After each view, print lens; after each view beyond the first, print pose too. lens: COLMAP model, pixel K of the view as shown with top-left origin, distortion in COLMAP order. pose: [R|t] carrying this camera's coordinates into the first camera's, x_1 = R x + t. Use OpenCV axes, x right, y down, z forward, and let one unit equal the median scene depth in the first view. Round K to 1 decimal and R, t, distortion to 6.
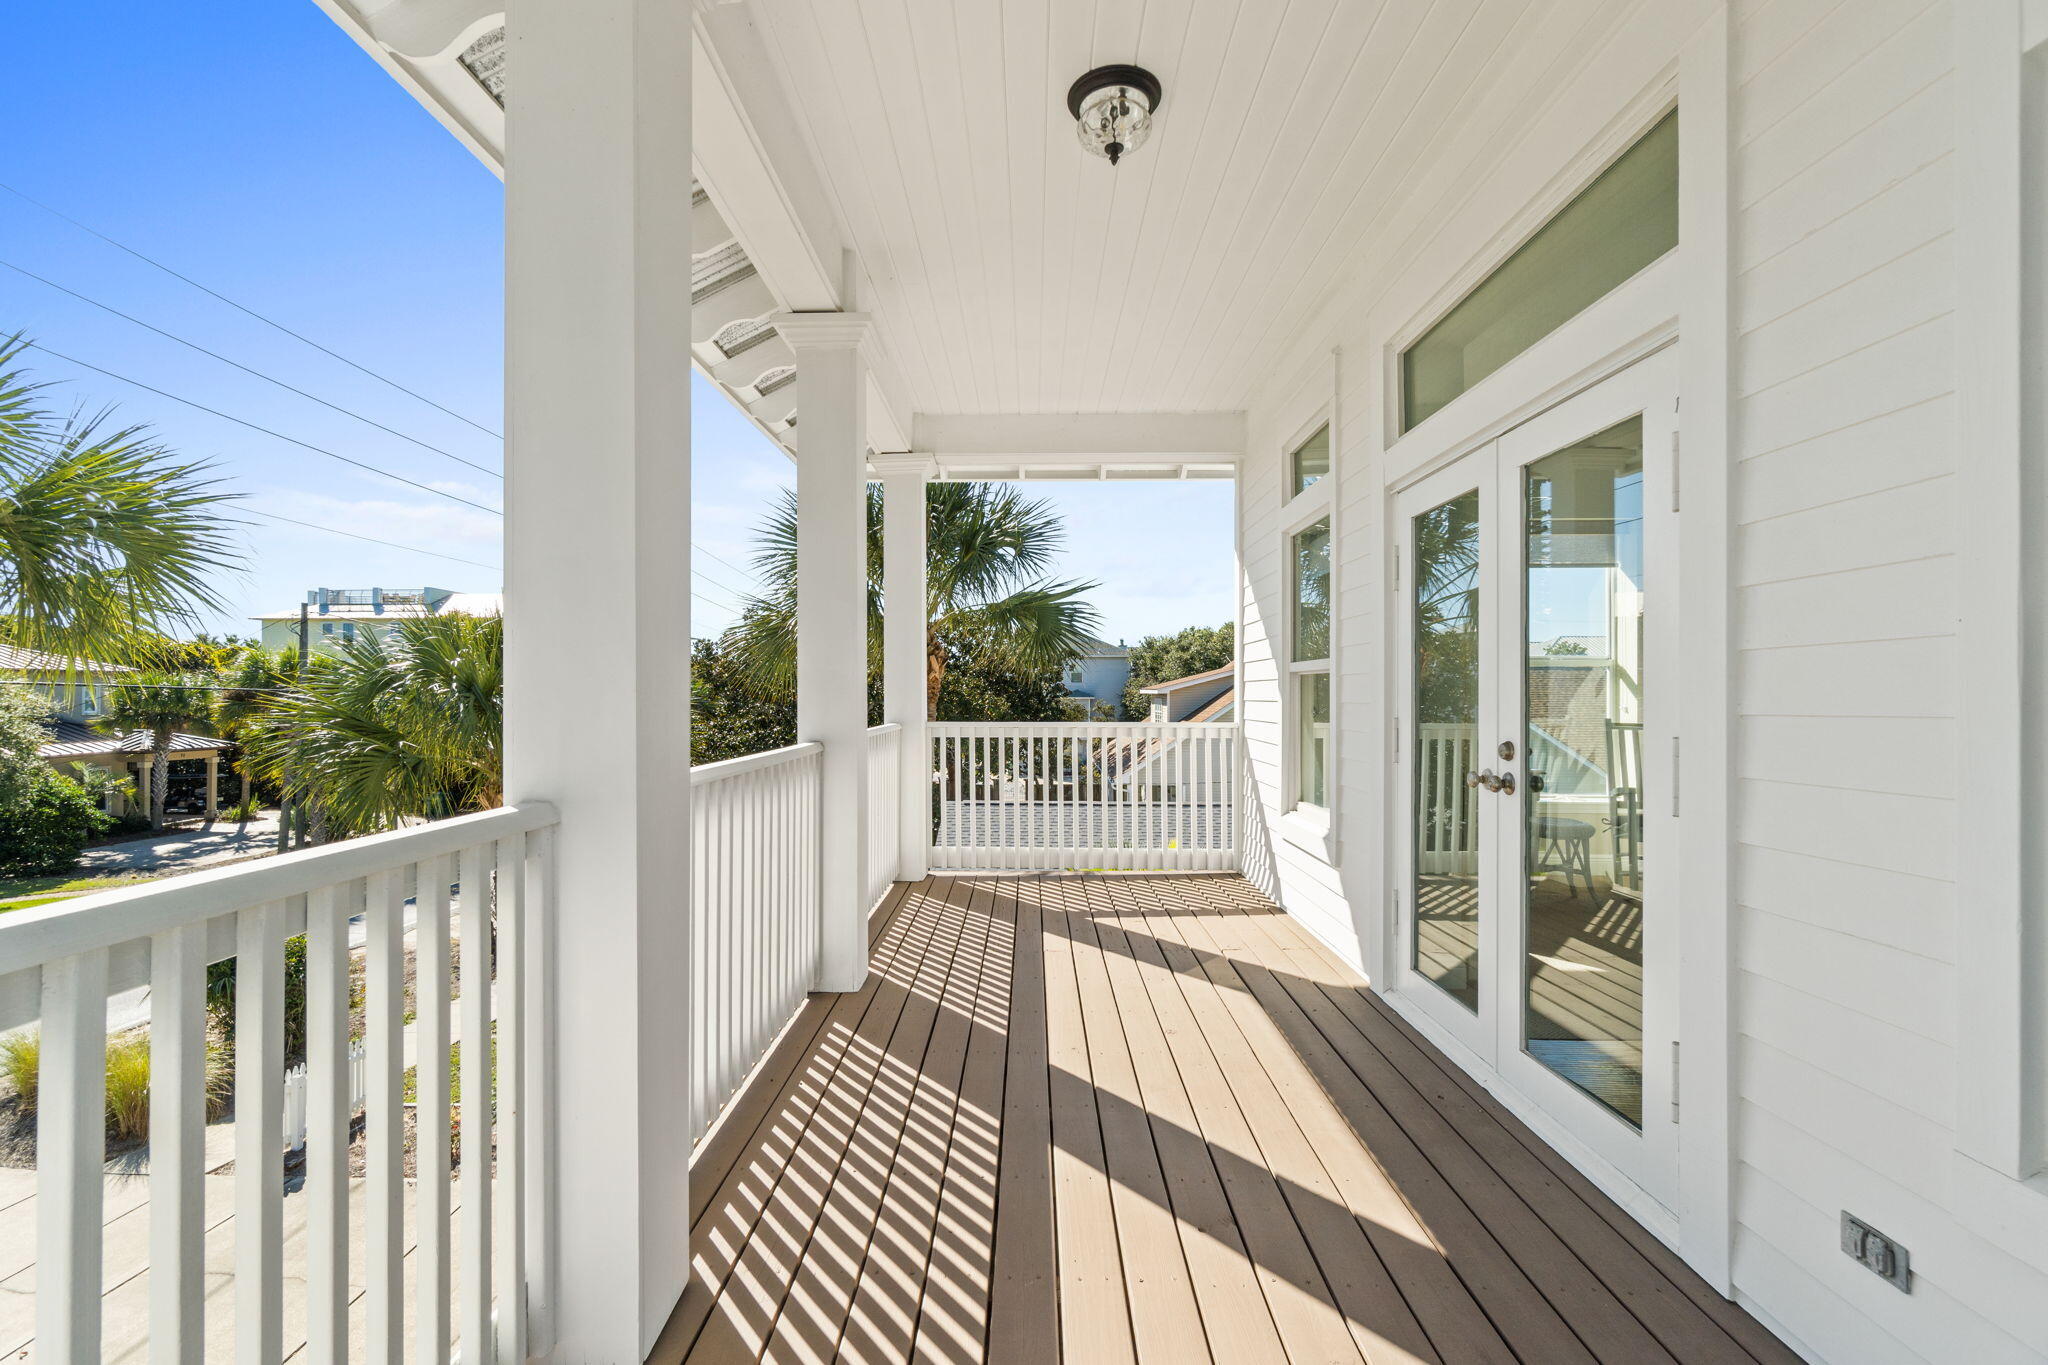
lens RADIAL K [[896.0, 0, 993.7], [0, 896.0, 680.7], [0, 0, 1]] dist [0.000604, 0.000866]
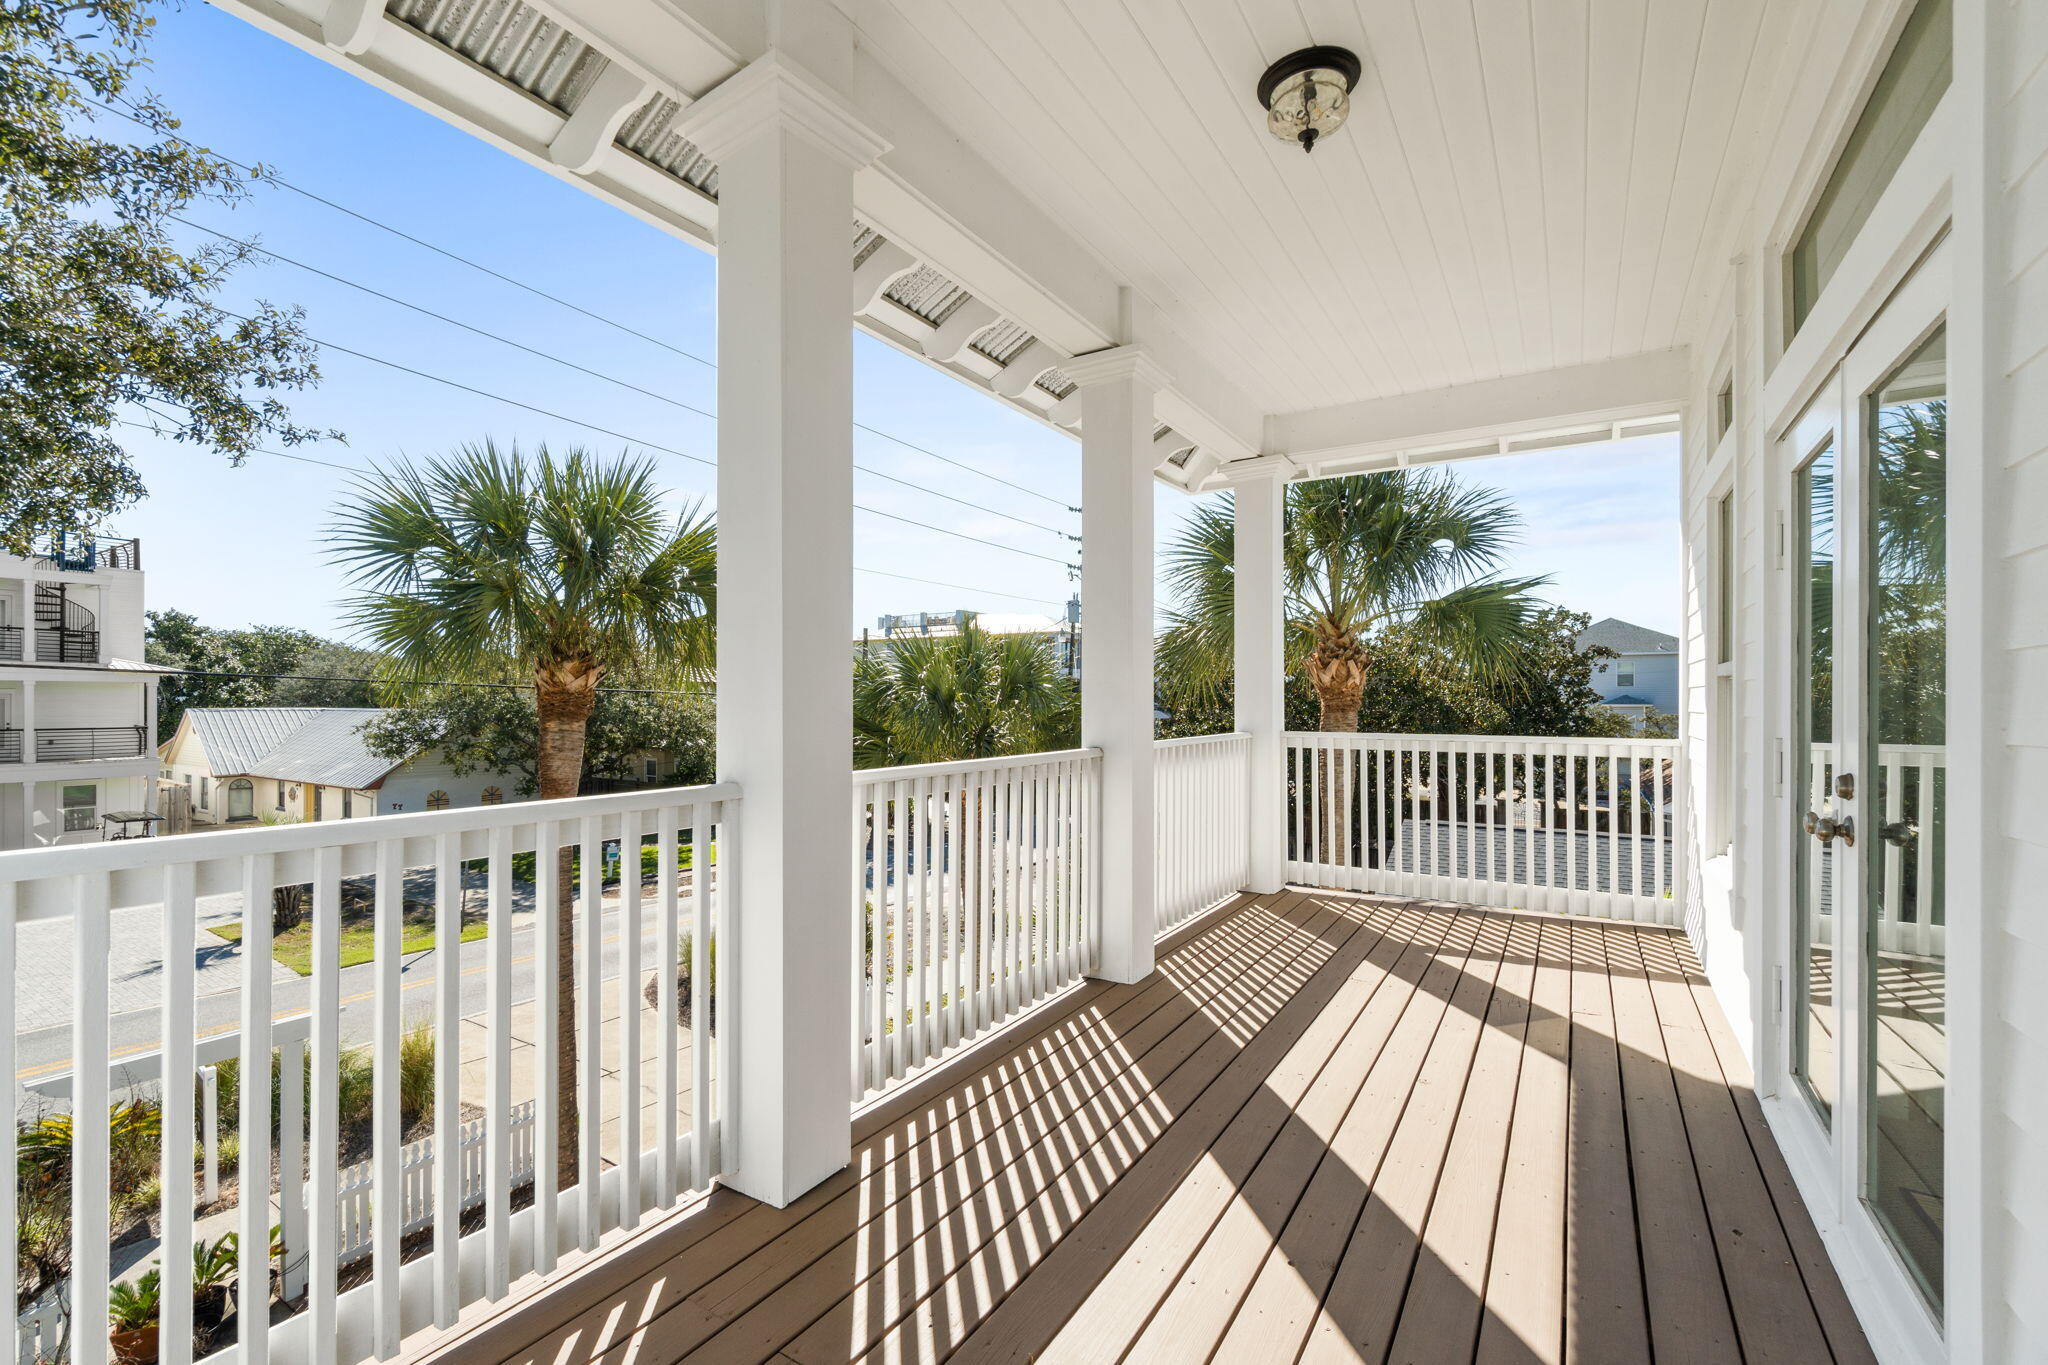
lens RADIAL K [[898.2, 0, 983.8], [0, 898.2, 687.7], [0, 0, 1]] dist [0.005353, 0.000472]
pose [[0.855829, -0.006059, -0.517223, 0.157625], [0.006623, 0.999978, -0.000756, -0.003021], [0.517216, -0.002779, 0.855850, -0.000655]]
